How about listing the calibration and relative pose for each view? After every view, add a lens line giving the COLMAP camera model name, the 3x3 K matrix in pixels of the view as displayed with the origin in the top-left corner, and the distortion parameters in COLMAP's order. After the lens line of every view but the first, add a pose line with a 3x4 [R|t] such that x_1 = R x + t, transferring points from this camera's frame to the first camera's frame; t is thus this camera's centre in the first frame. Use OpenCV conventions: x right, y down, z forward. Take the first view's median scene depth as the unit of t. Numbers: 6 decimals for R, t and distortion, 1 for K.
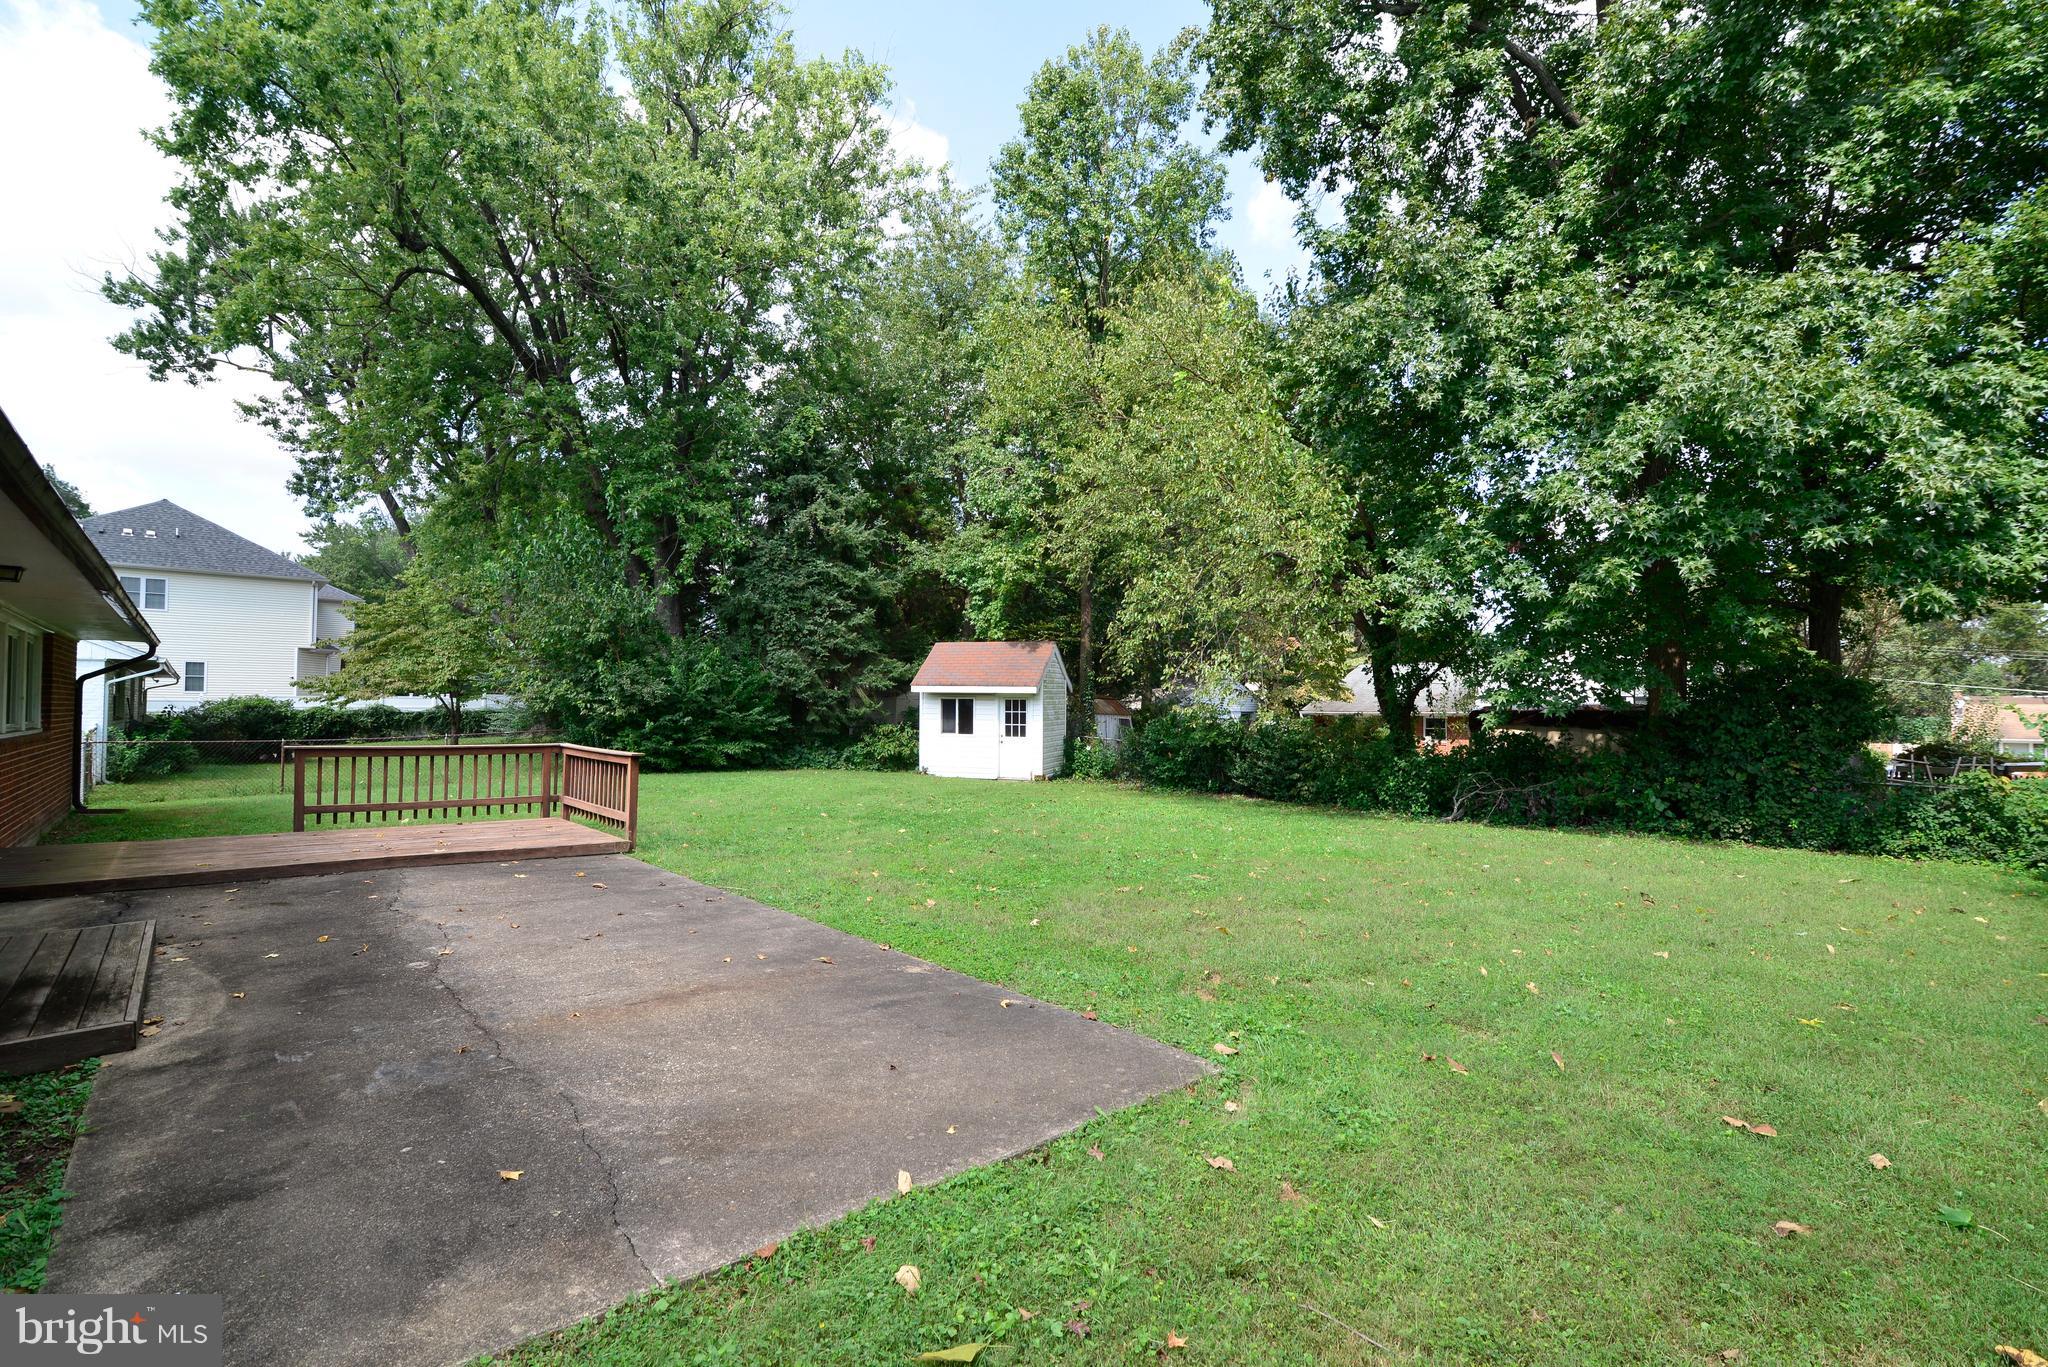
lens RADIAL K [[936.8, 0, 1023.2], [0, 936.8, 688.5], [0, 0, 1]] dist [-0.020603, 0.001190]
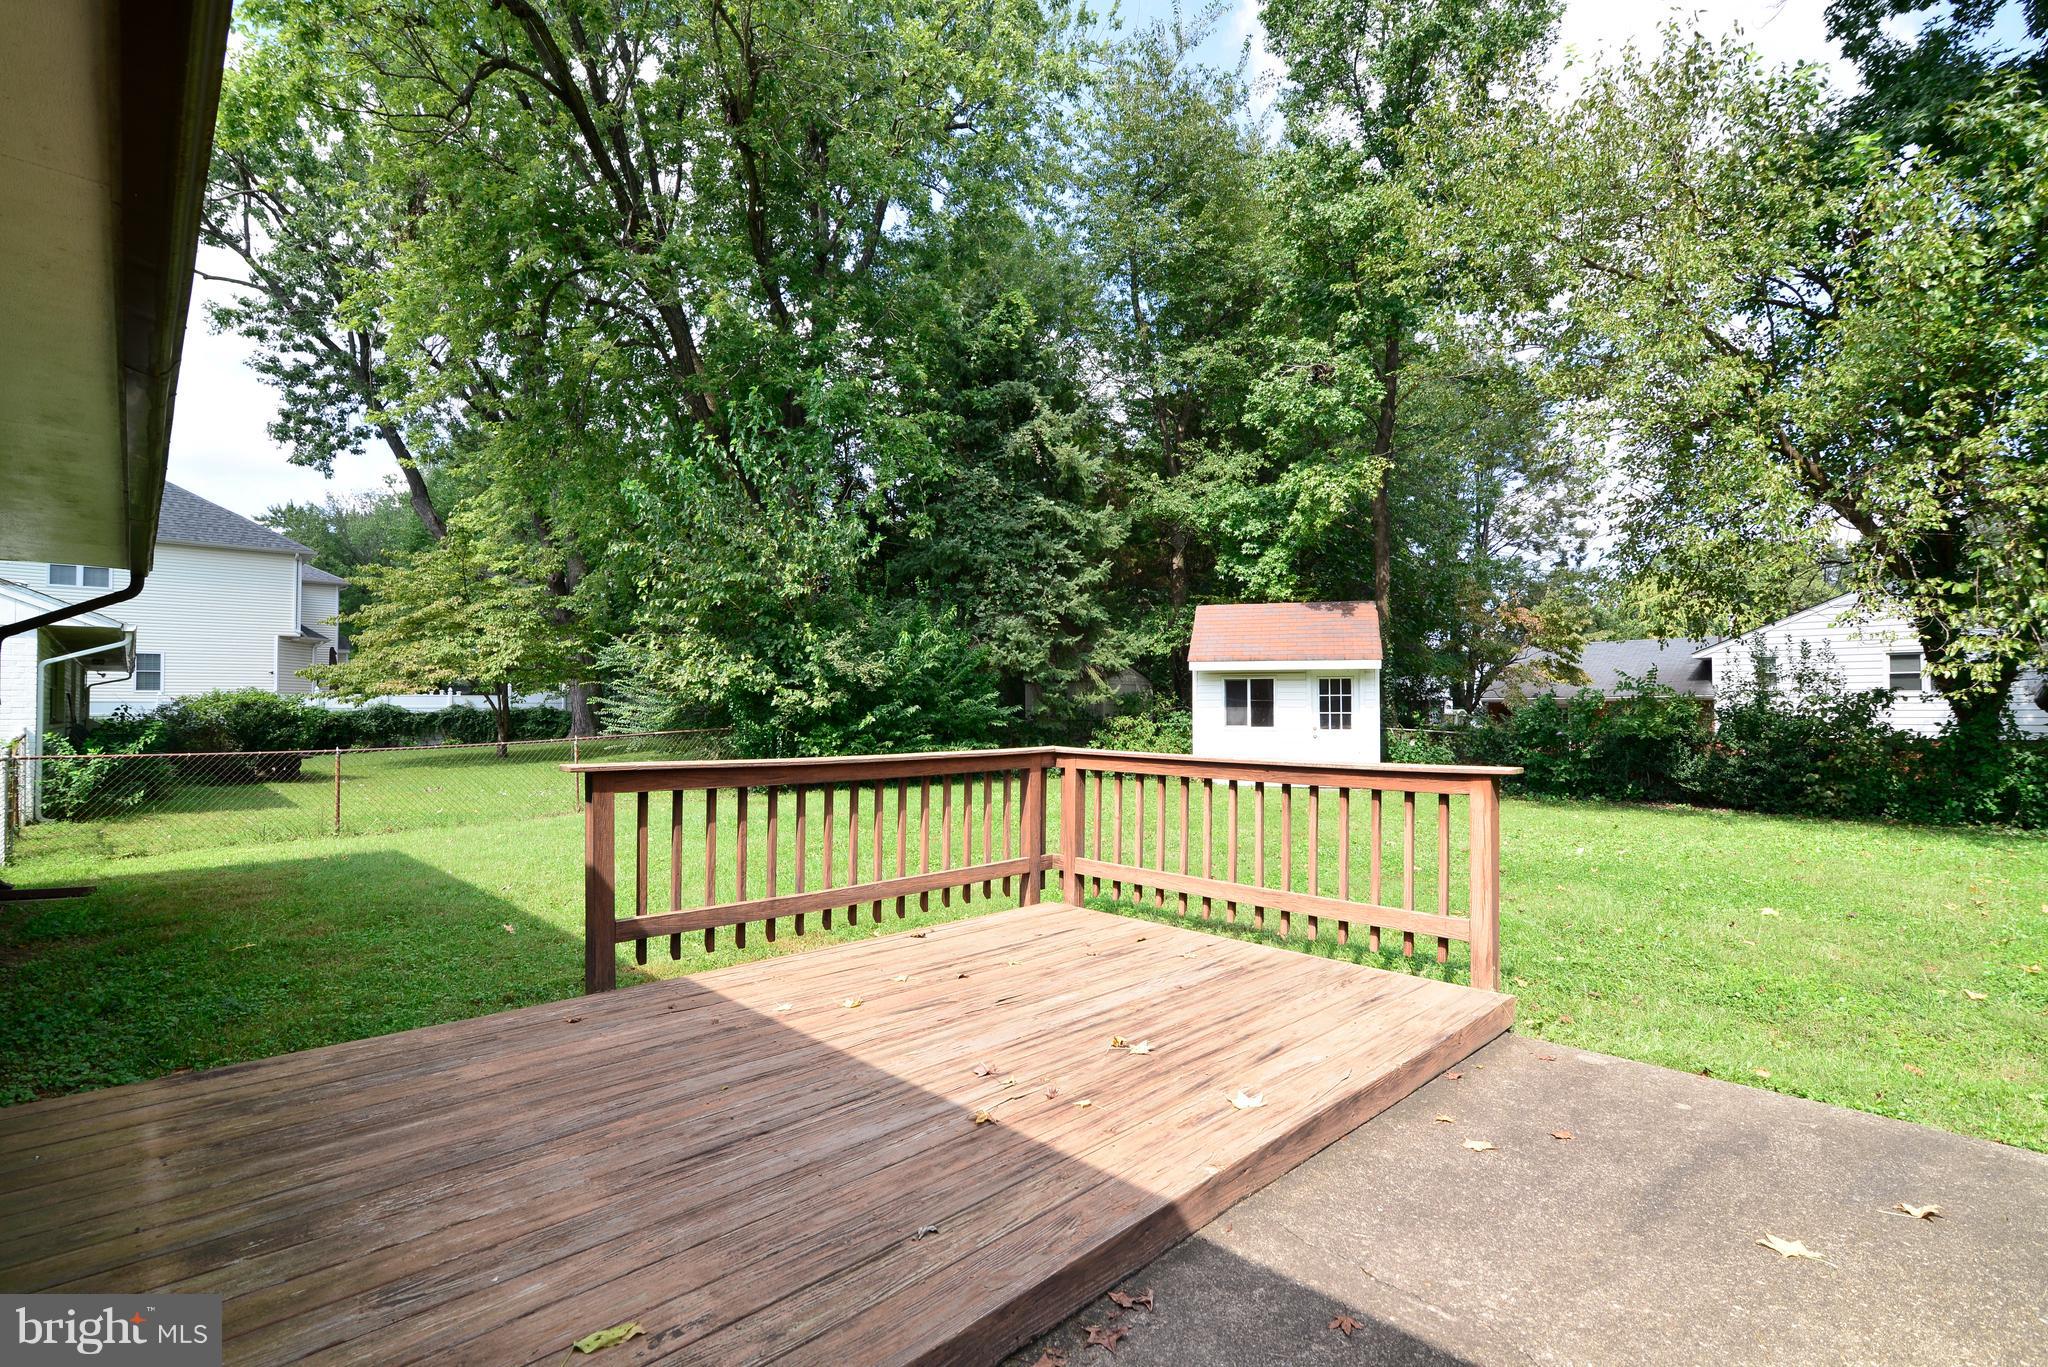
lens RADIAL K [[936.8, 0, 1025.3], [0, 936.8, 688.6], [0, 0, 1]] dist [-0.020603, 0.001190]
pose [[0.998980, -0.012655, 0.043352, -0.265361], [0.012576, 0.999919, 0.002108, 0.013989], [-0.043375, -0.001561, 0.999058, 0.259362]]
